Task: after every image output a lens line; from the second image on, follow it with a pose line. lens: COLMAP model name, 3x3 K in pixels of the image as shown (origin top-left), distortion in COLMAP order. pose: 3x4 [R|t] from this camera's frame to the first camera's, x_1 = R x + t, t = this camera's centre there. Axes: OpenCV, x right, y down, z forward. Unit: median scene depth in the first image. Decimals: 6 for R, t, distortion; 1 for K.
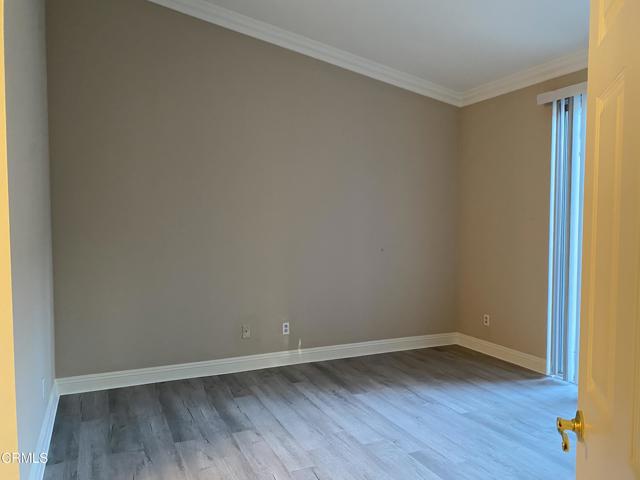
lens RADIAL K [[490.7, 0, 317.5], [0, 490.7, 240.4], [0, 0, 1]] dist [0.053479, -0.048733]
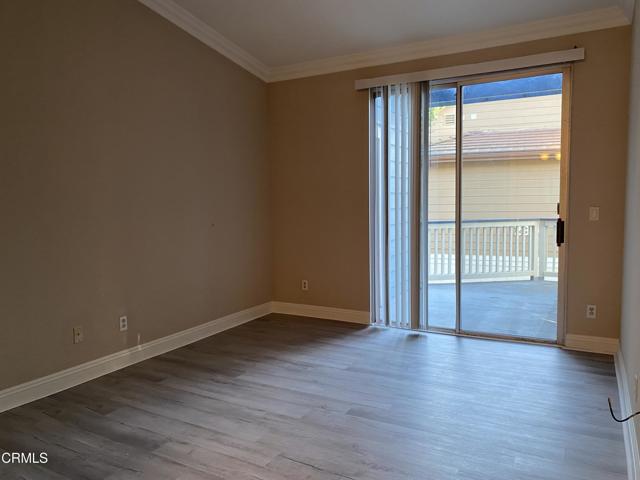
lens RADIAL K [[490.7, 0, 318.3], [0, 490.7, 237.3], [0, 0, 1]] dist [0.053479, -0.048733]
pose [[0.809704, -0.061274, 0.583630, -0.322852], [0.039929, 0.997982, 0.049380, 0.004800], [-0.585478, -0.016679, 0.810517, 0.142834]]
